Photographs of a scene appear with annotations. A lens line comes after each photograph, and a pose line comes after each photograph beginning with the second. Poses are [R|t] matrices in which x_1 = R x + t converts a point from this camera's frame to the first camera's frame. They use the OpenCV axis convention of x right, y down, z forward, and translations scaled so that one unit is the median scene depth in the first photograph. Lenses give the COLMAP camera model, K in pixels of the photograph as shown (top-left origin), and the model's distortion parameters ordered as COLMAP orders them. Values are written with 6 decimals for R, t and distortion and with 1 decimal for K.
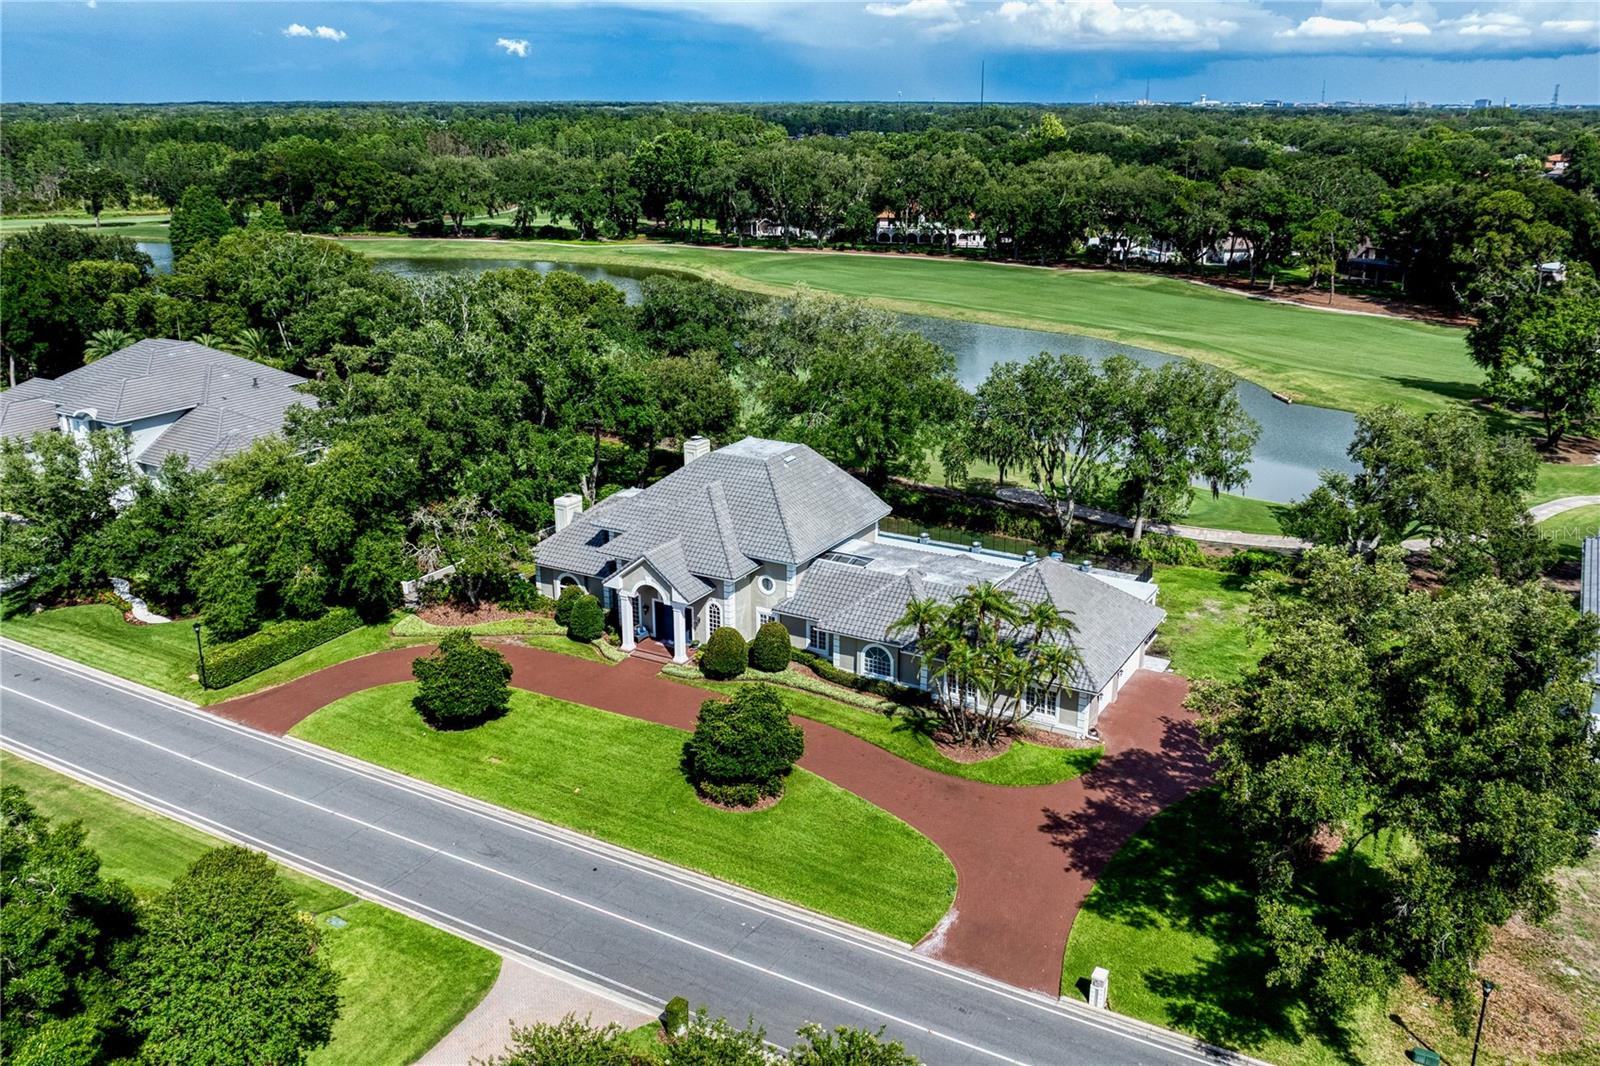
lens RADIAL K [[1342.1, 0, 799.4], [0, 1342.1, 538.8], [0, 0, 1]] dist [-0.027321, 0.003809]
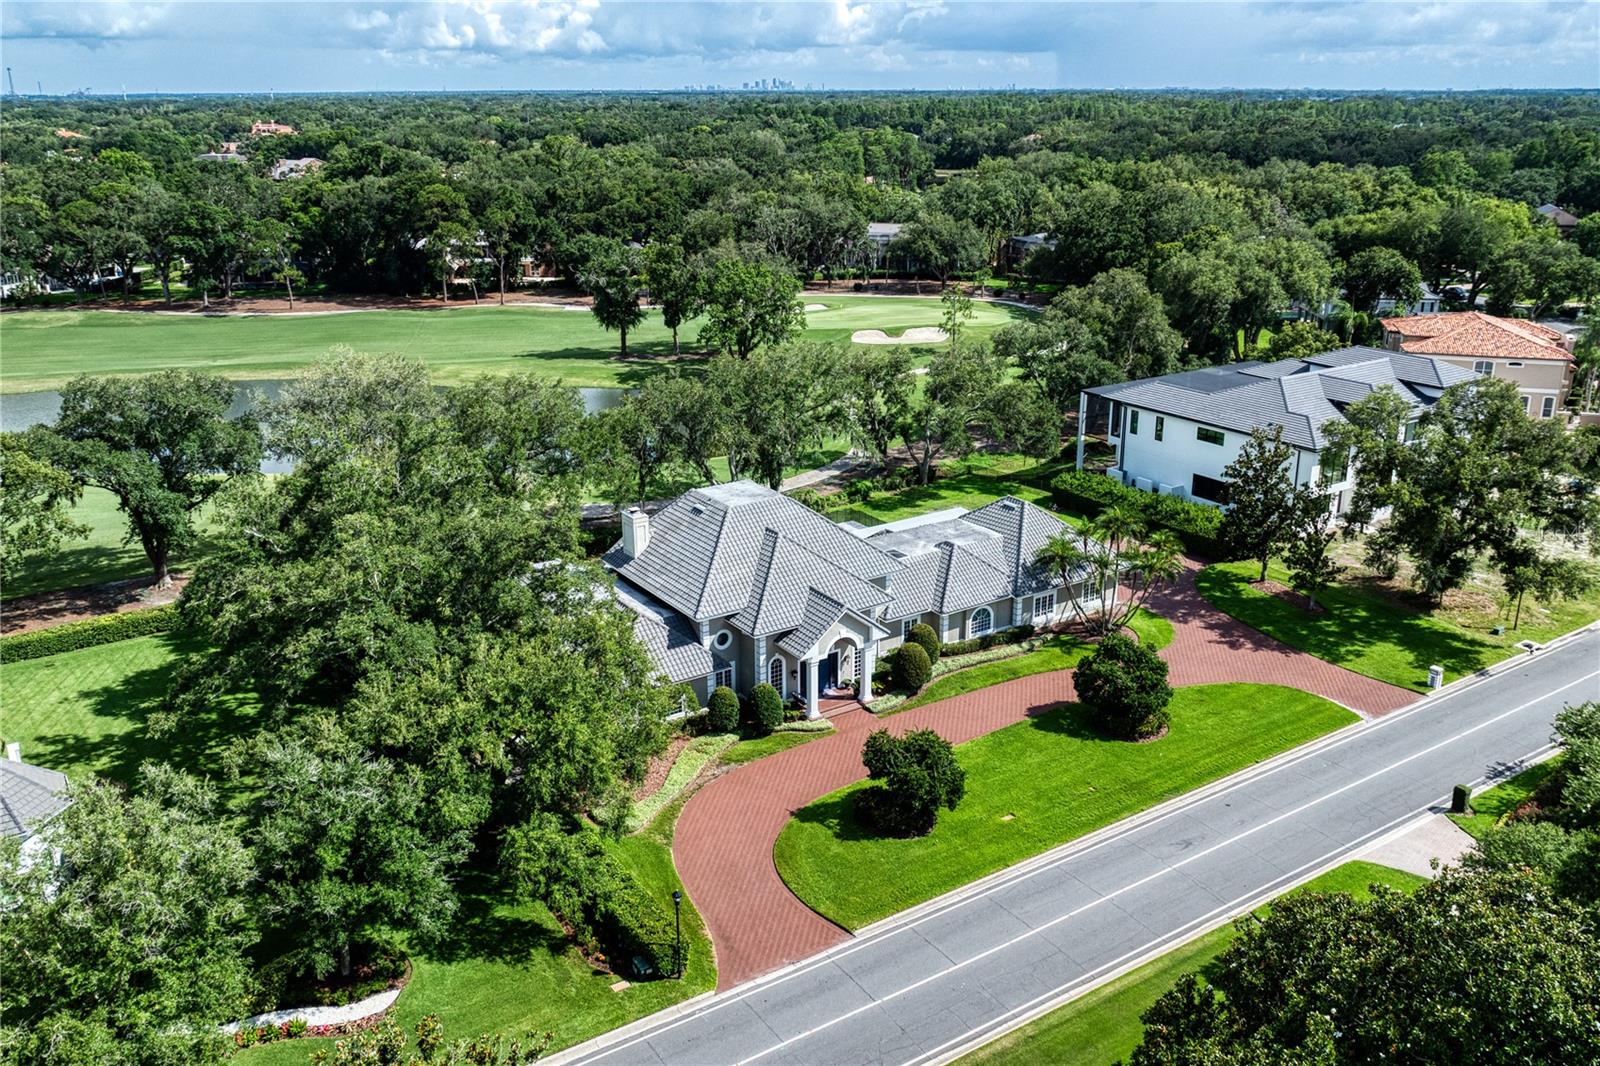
lens RADIAL K [[1342.1, 0, 794.5], [0, 1342.1, 527.3], [0, 0, 1]] dist [-0.027321, 0.003809]
pose [[0.448598, -0.285840, 0.846791, -0.988069], [0.289173, 0.942932, 0.165100, -0.226054], [-0.845659, 0.170806, 0.505655, 0.549265]]
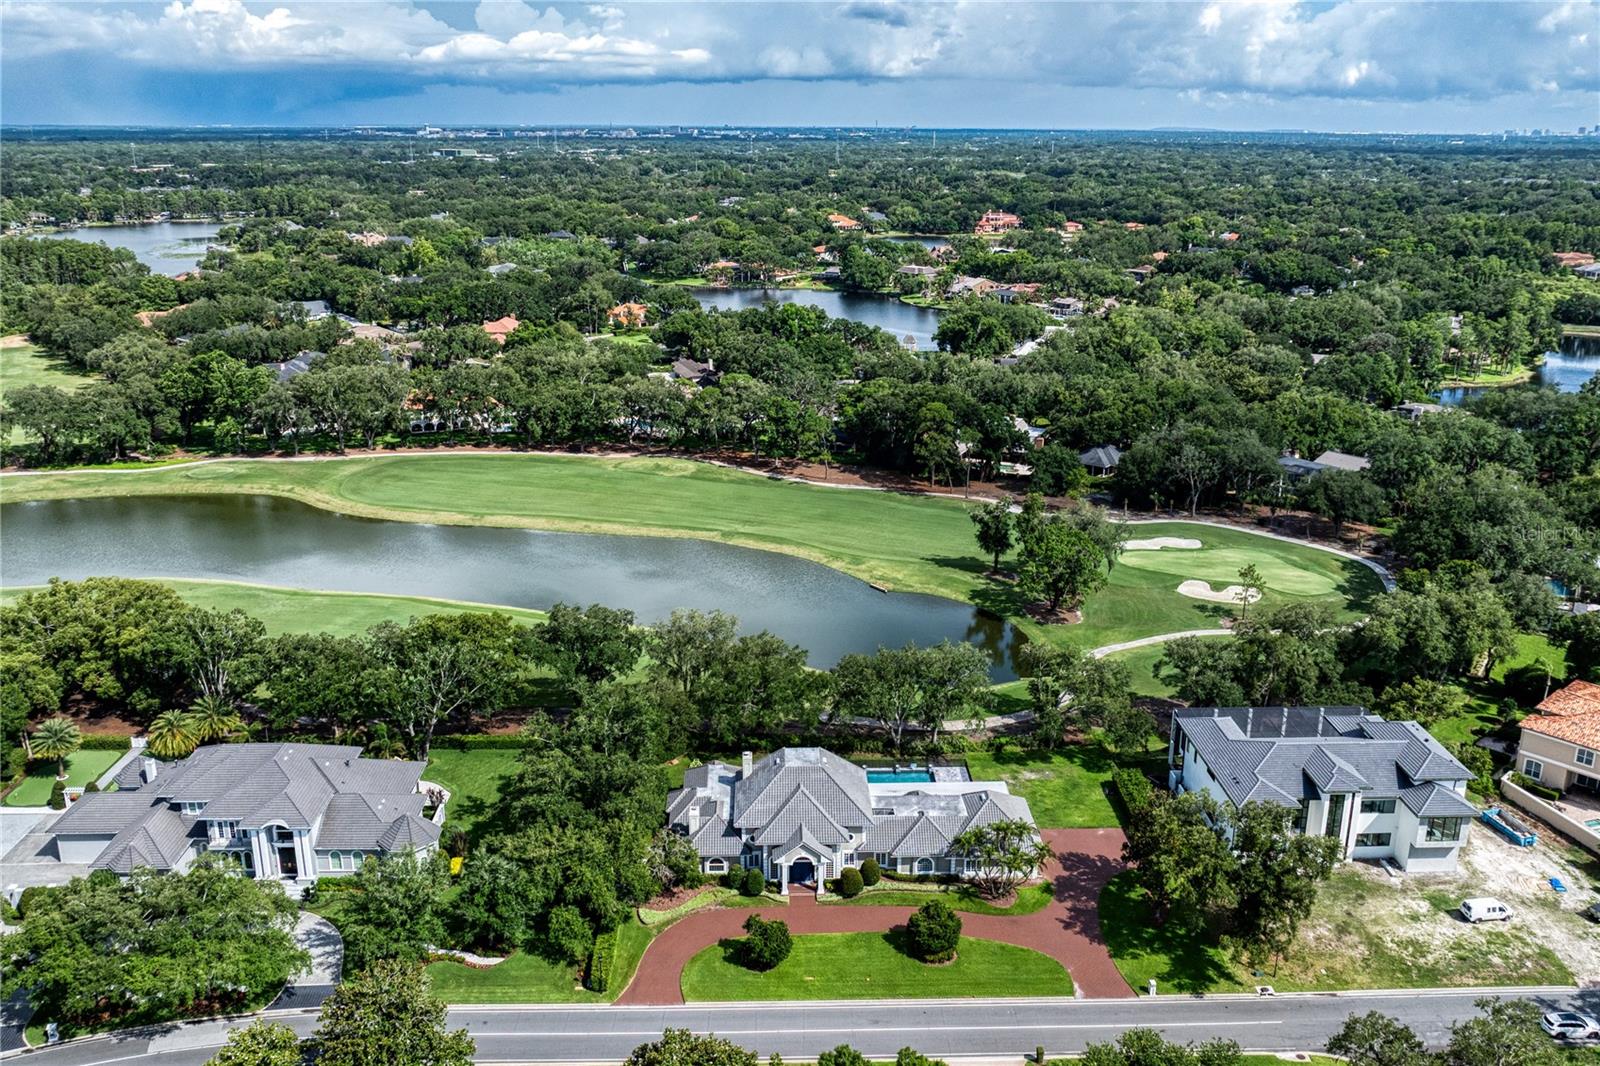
lens RADIAL K [[1342.1, 0, 809.3], [0, 1342.1, 532.3], [0, 0, 1]] dist [-0.027321, 0.003809]
pose [[0.848010, -0.153325, 0.507316, -1.008917], [0.161127, 0.986513, 0.028817, -0.473488], [-0.504892, 0.057305, 0.861278, -0.618835]]
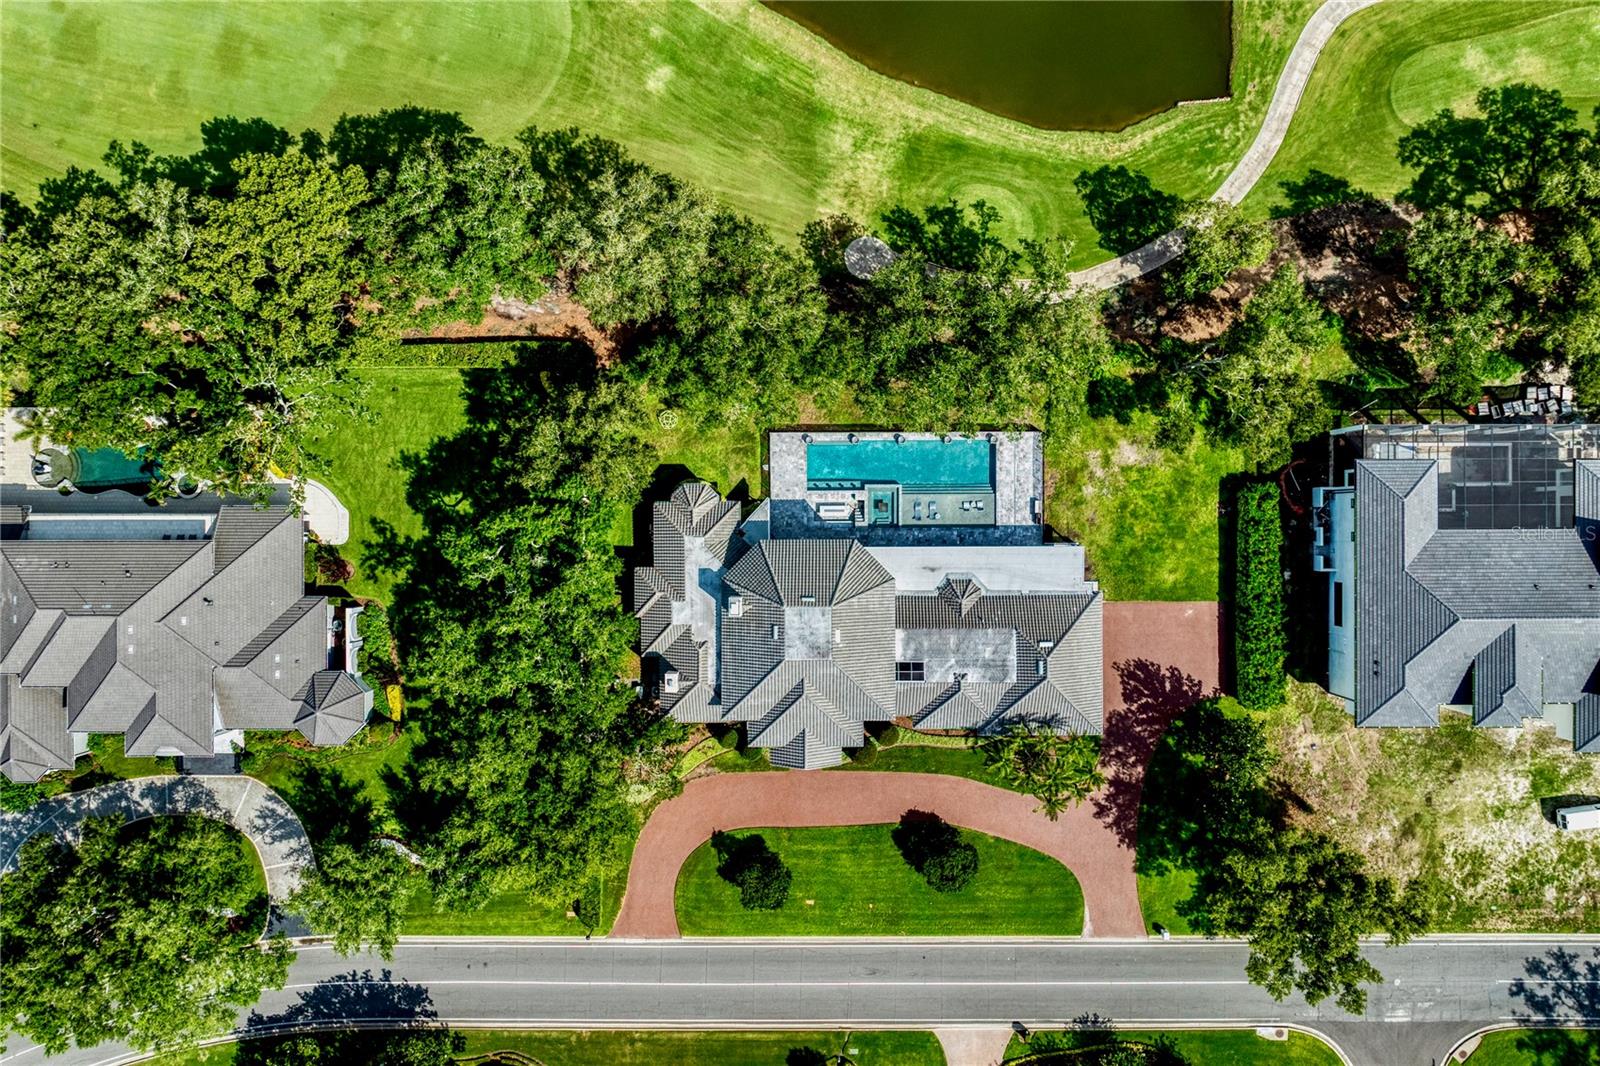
lens RADIAL K [[1342.1, 0, 793.1], [0, 1342.1, 525.4], [0, 0, 1]] dist [-0.027321, 0.003809]
pose [[0.864843, -0.501922, -0.010984, 0.026629], [0.169106, 0.270642, 0.947711, -1.559681], [-0.472704, -0.821479, 0.318941, 0.784019]]
